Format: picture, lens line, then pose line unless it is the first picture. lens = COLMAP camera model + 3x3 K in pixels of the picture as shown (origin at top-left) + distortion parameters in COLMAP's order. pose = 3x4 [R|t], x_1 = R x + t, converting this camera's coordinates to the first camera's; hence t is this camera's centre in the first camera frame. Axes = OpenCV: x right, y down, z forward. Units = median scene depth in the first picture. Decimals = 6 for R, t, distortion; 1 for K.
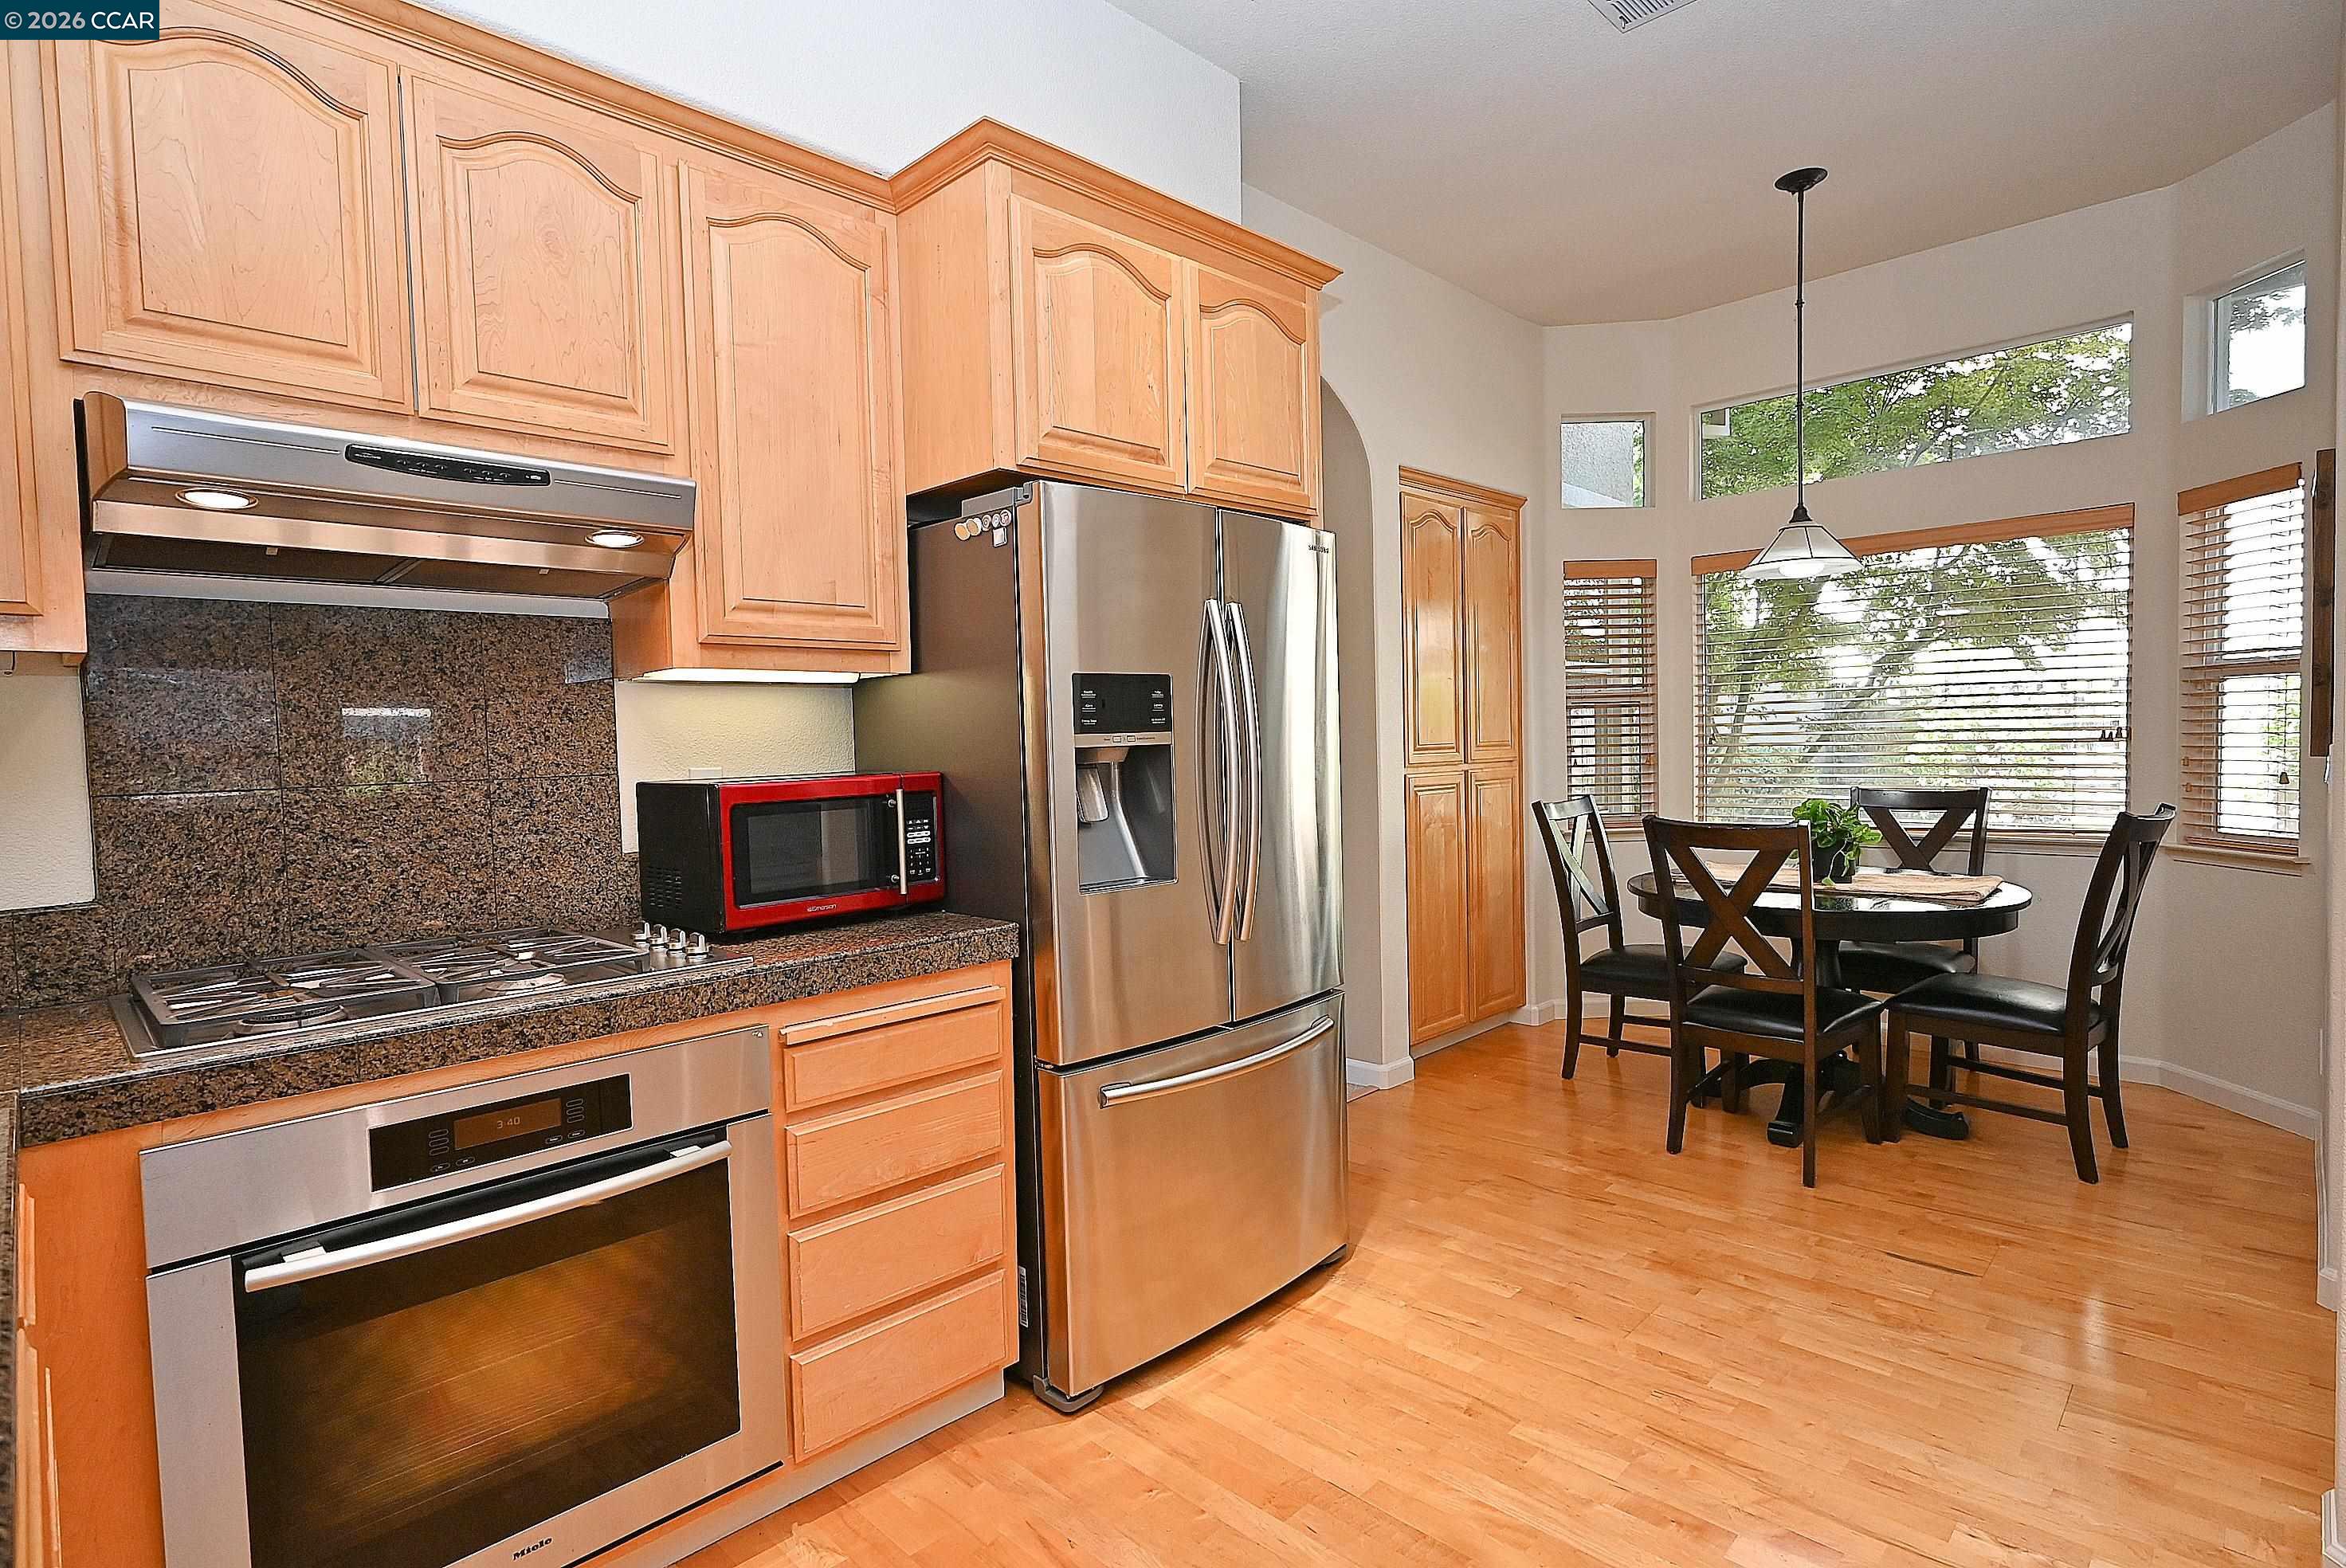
lens RADIAL K [[1150.8, 0, 1173.0], [0, 1150.8, 784.0], [0, 0, 1]] dist [-0.004811, 0.000390]
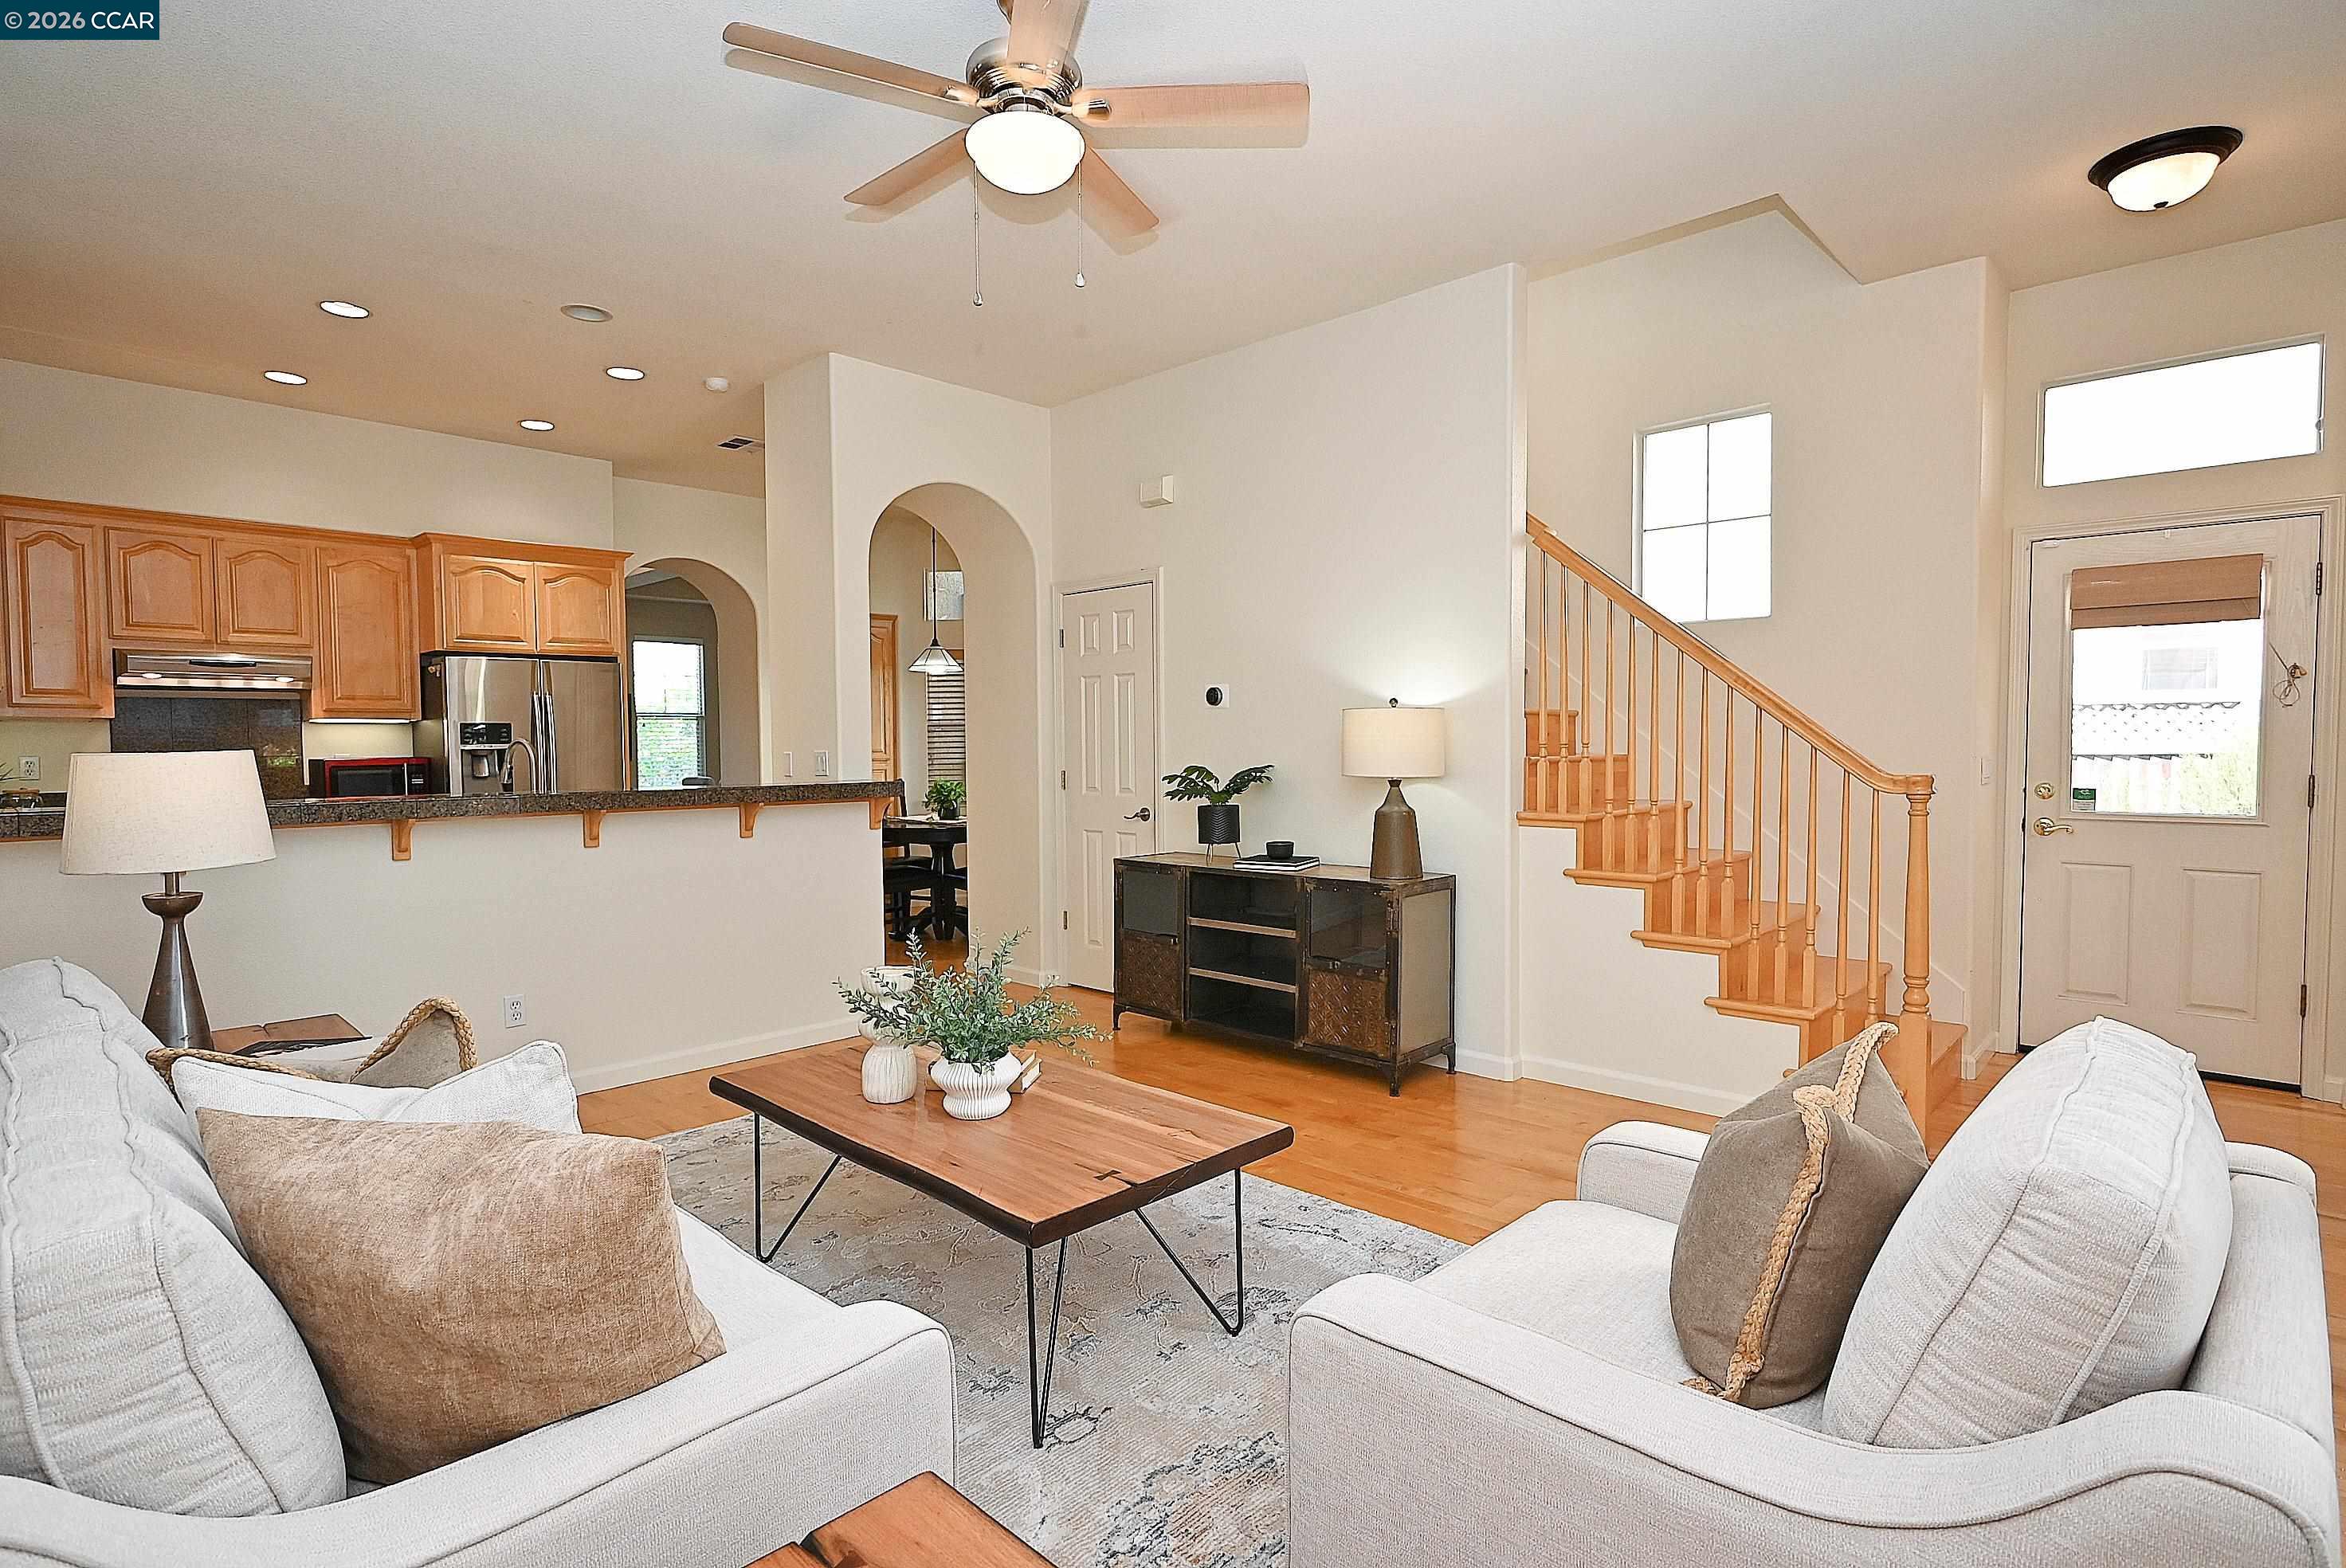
lens RADIAL K [[1150.8, 0, 1173.0], [0, 1150.8, 784.0], [0, 0, 1]] dist [-0.004811, 0.000390]
pose [[0.999600, 0.016490, 0.022967, 1.534911], [-0.016410, 0.999859, -0.003671, 0.034636], [-0.023024, 0.003293, 0.999729, -1.788407]]
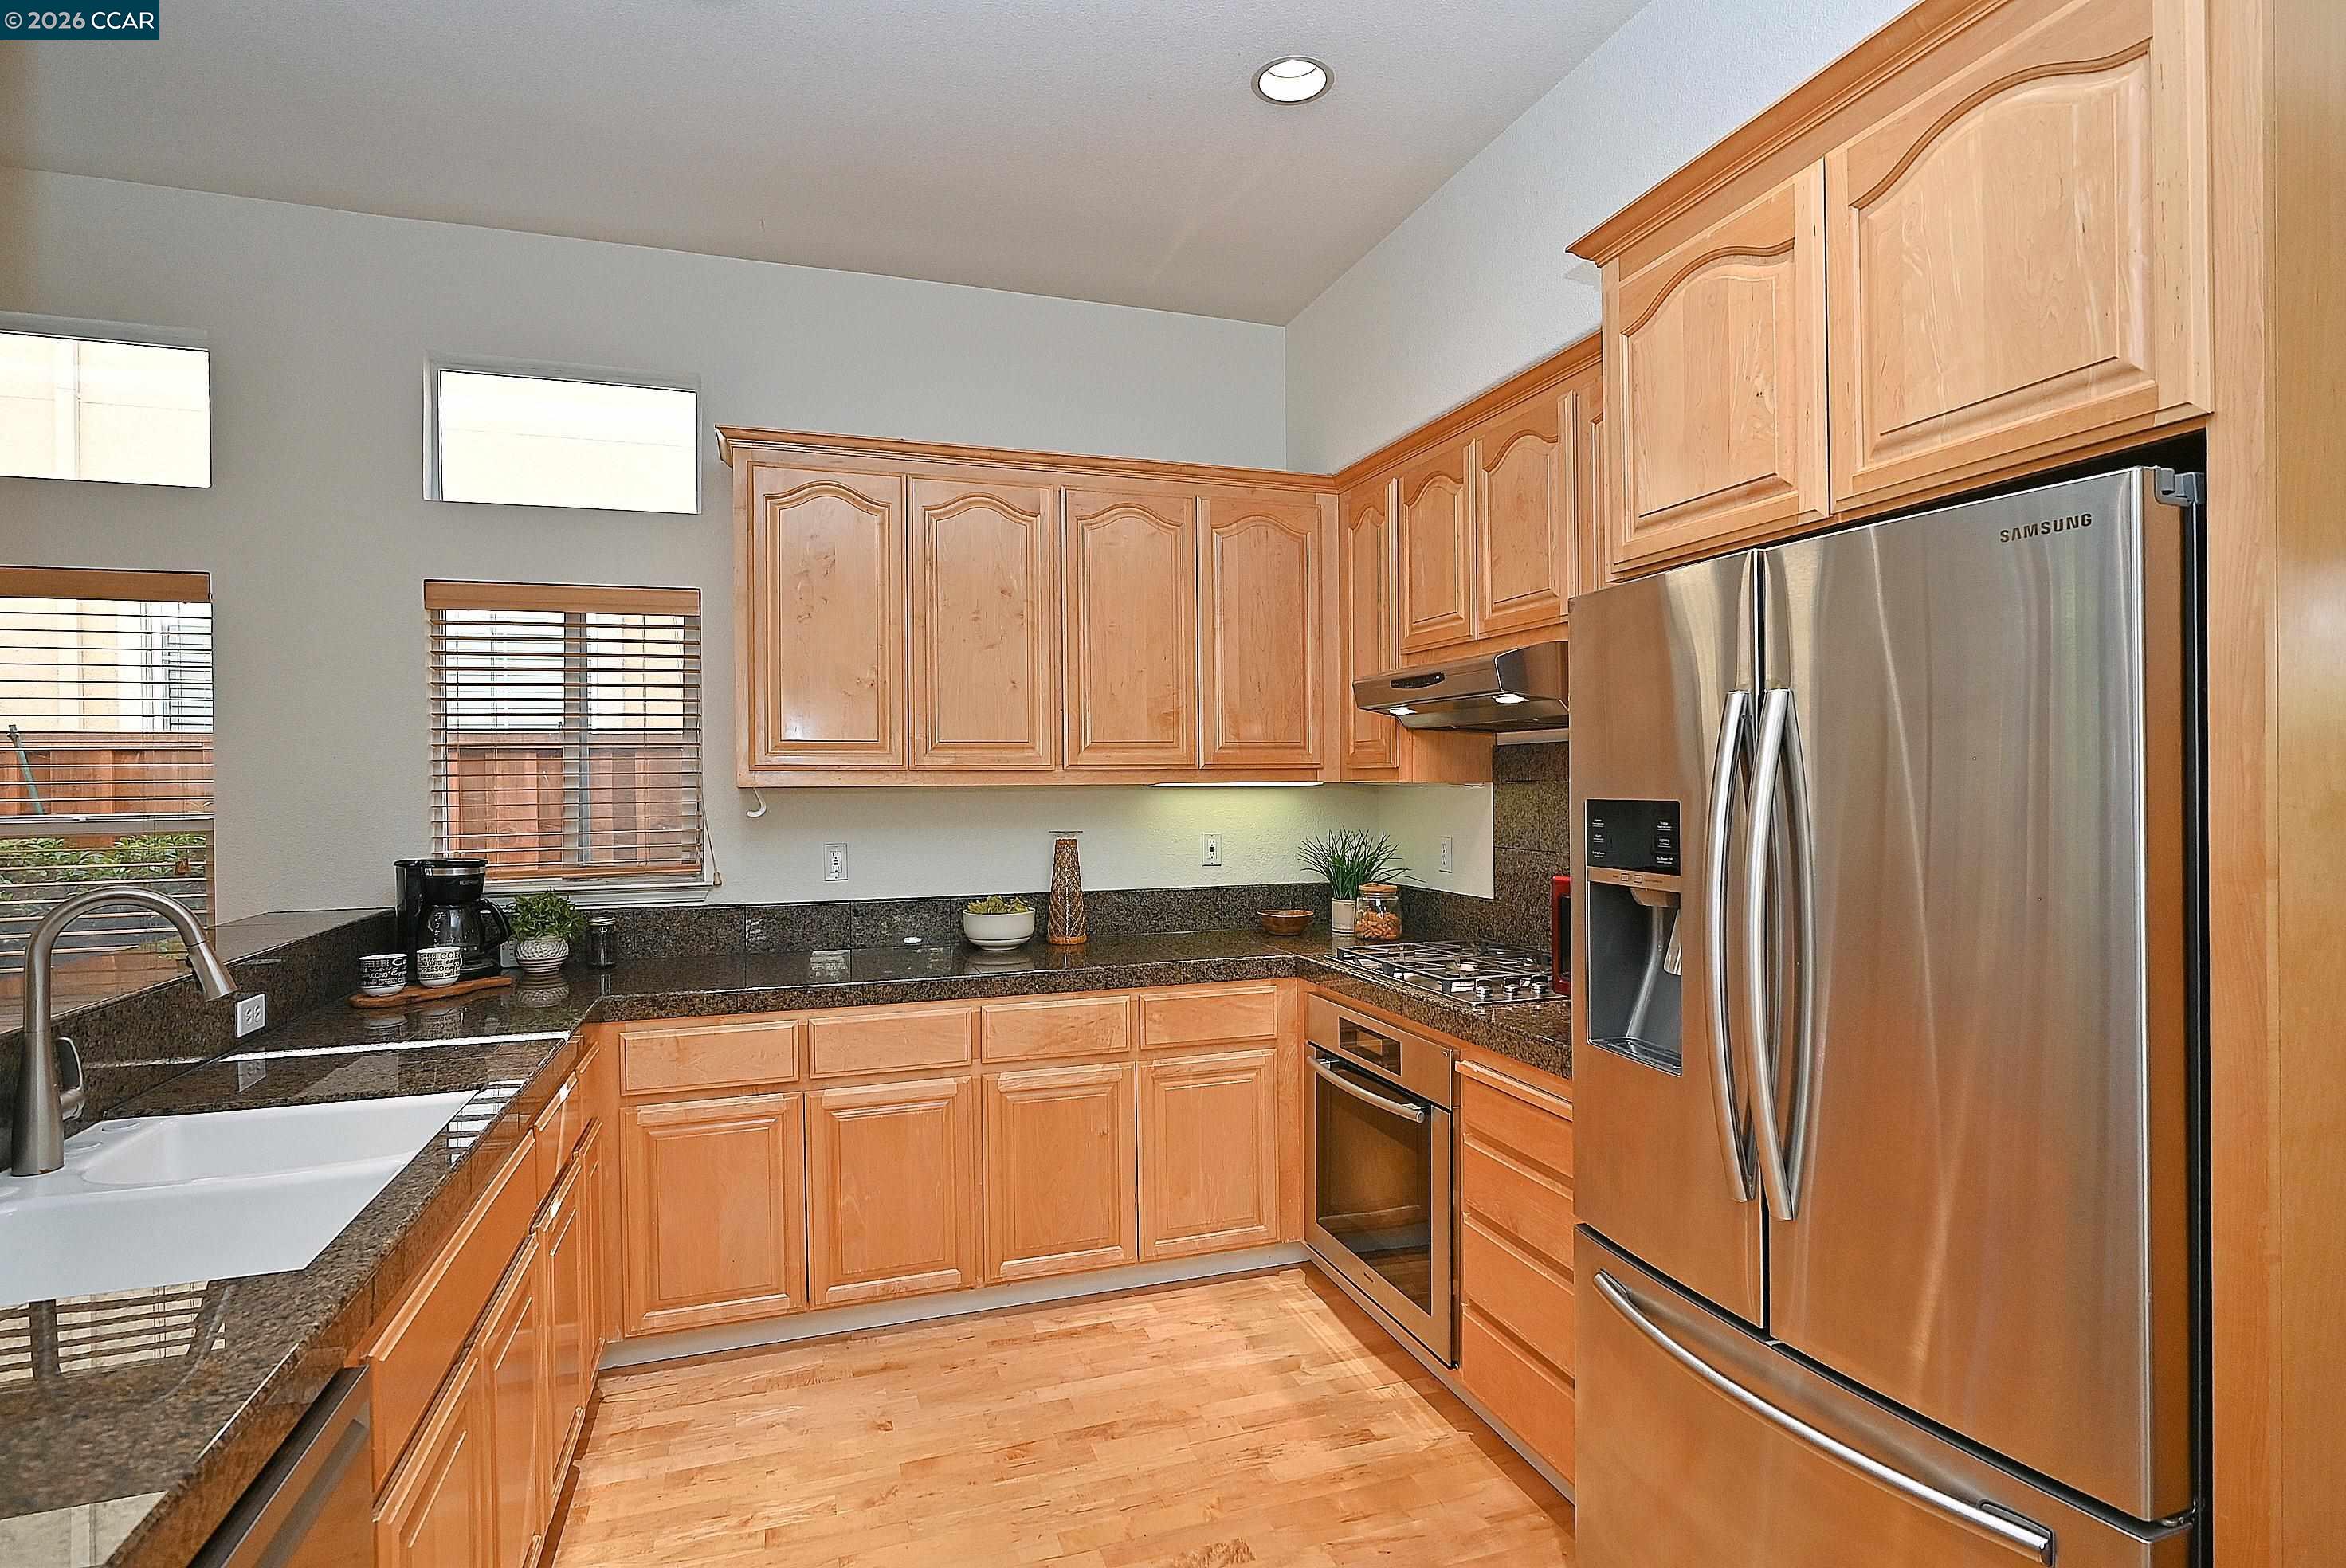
lens RADIAL K [[1150.8, 0, 1173.0], [0, 1150.8, 784.0], [0, 0, 1]] dist [-0.004811, 0.000390]
pose [[-0.443075, 0.034321, -0.895828, 0.839308], [-0.014402, 0.998865, 0.045392, -0.138857], [0.896369, 0.033014, -0.442078, 1.060728]]
